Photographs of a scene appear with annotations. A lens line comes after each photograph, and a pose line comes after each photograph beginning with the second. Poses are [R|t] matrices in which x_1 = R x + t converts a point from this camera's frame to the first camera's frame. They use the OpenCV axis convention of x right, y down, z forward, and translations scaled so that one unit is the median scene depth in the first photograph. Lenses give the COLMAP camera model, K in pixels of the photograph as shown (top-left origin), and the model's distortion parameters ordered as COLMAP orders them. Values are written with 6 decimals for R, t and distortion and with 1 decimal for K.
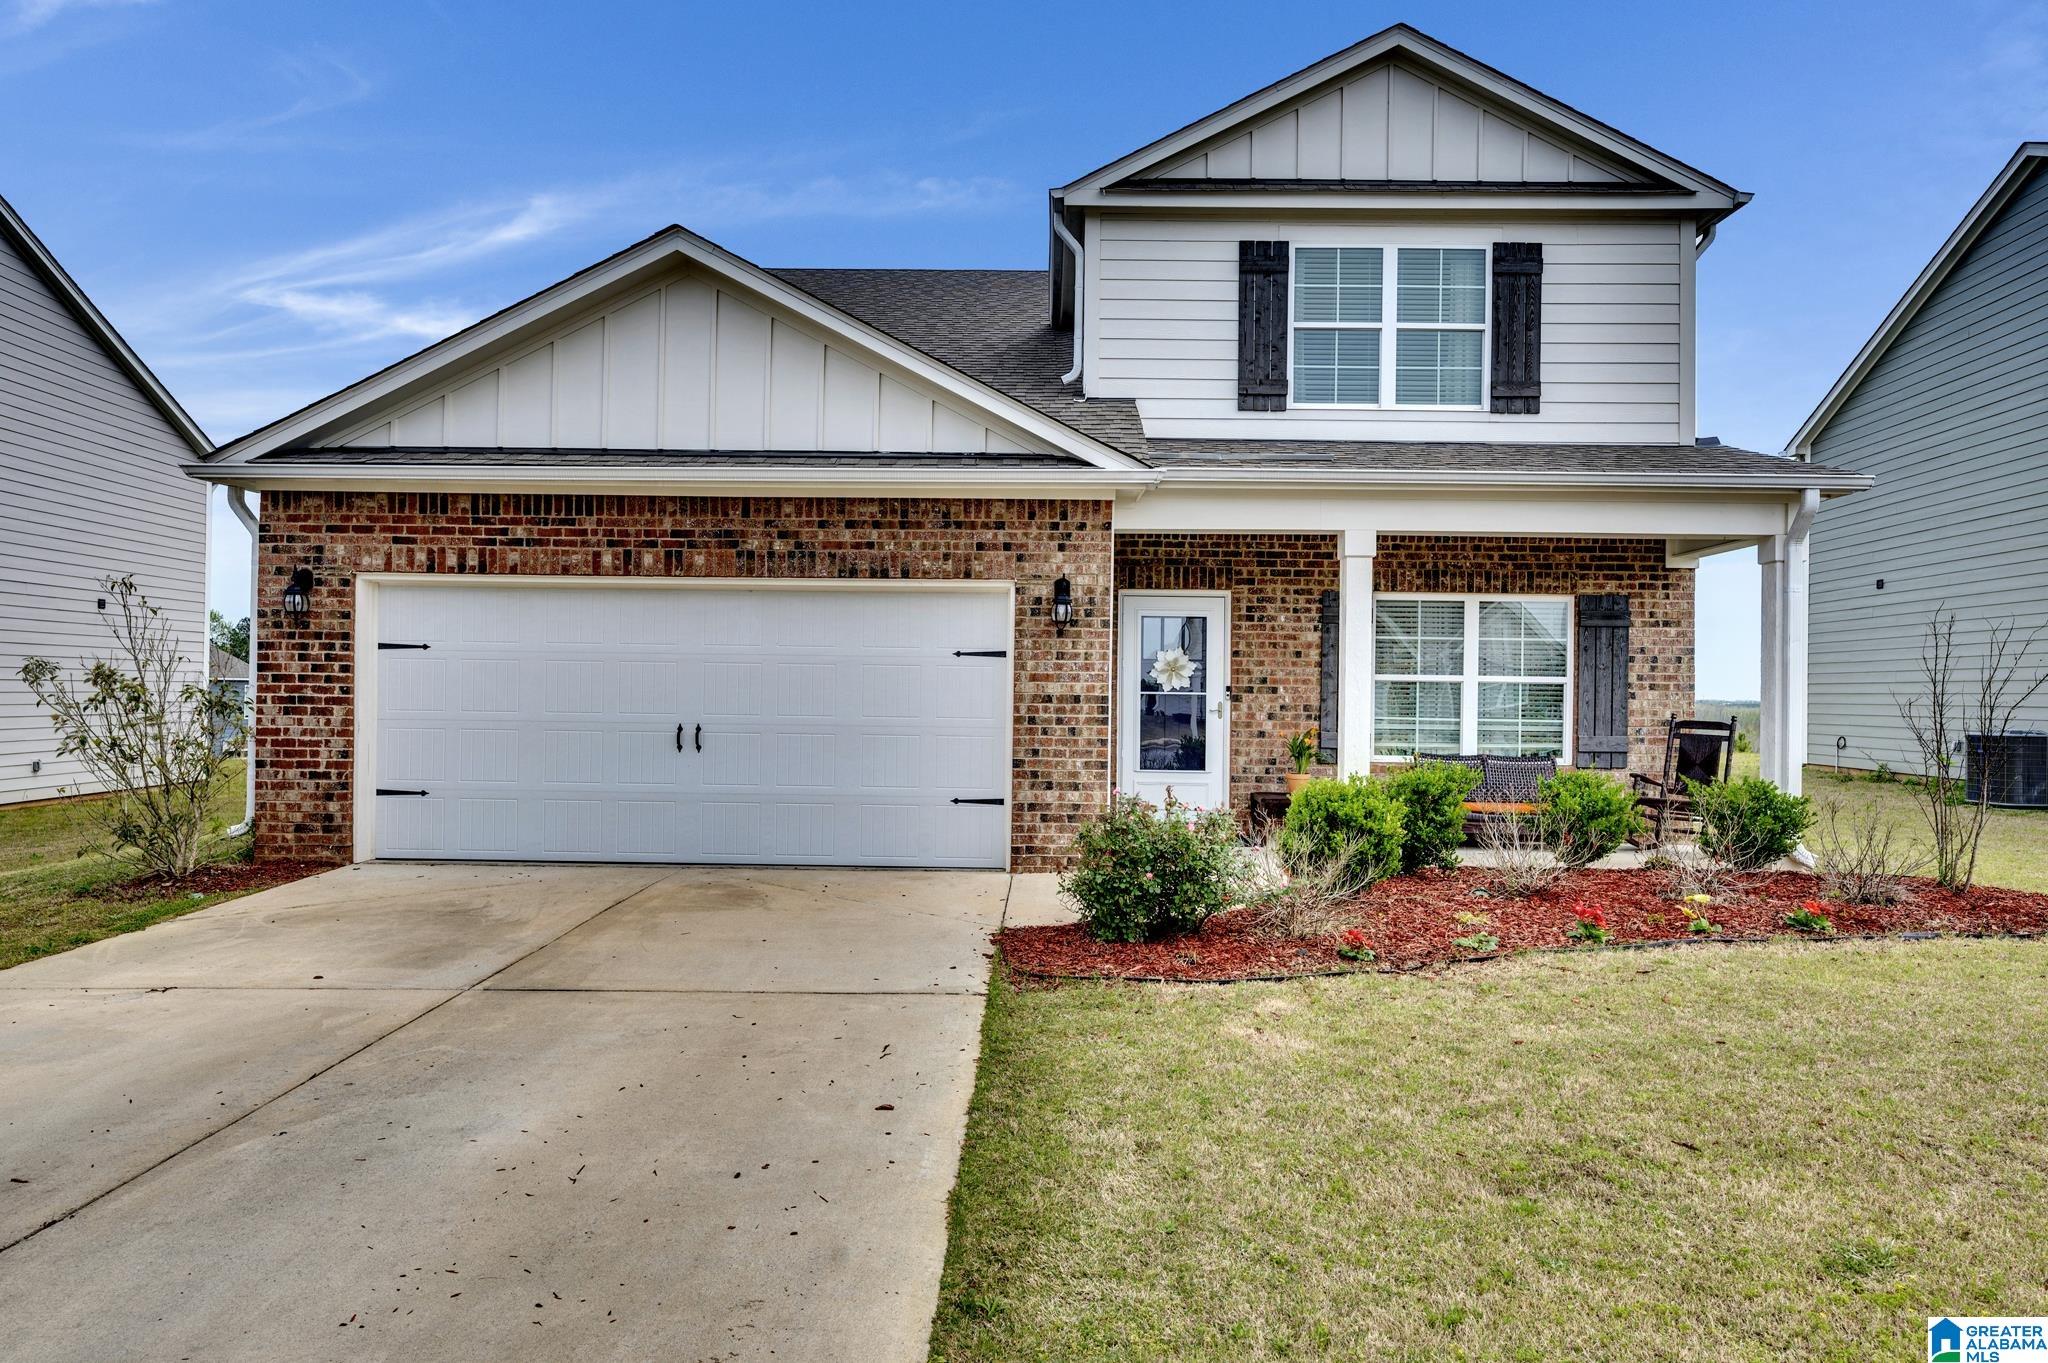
lens RADIAL K [[1167.6, 0, 1029.7], [0, 1167.6, 687.7], [0, 0, 1]] dist [-0.003061, -0.001725]
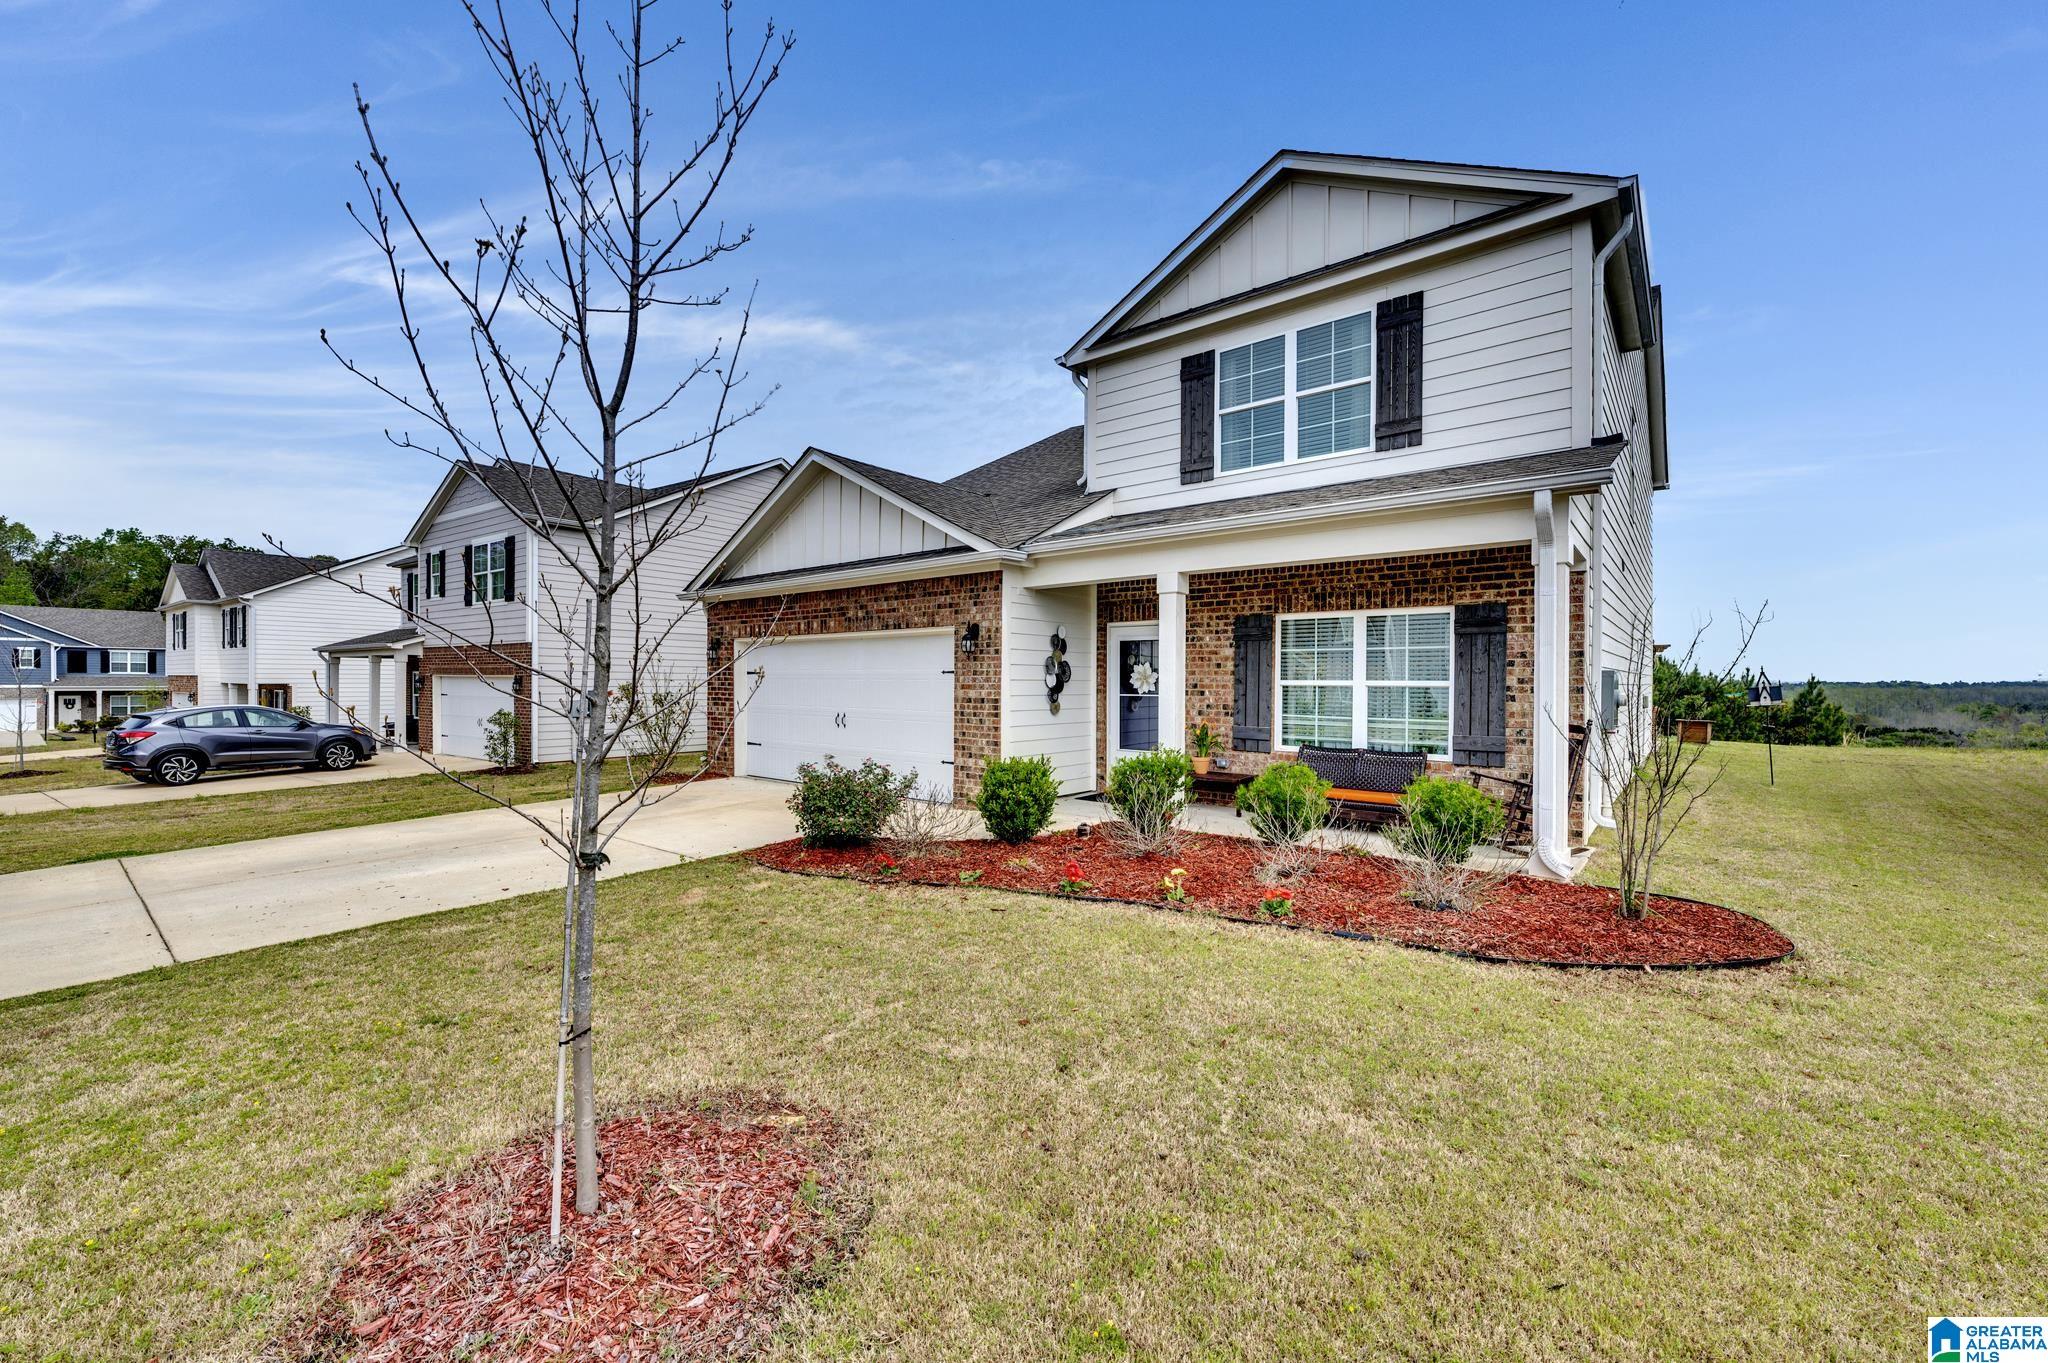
lens RADIAL K [[808.3, 0, 1022.7], [0, 808.3, 683.8], [0, 0, 1]] dist [0.000135, -0.000521]
pose [[0.777869, -0.007287, -0.628384, 0.628610], [0.008420, 0.999964, -0.001174, -0.008875], [0.628370, -0.004377, 0.777903, 0.161146]]
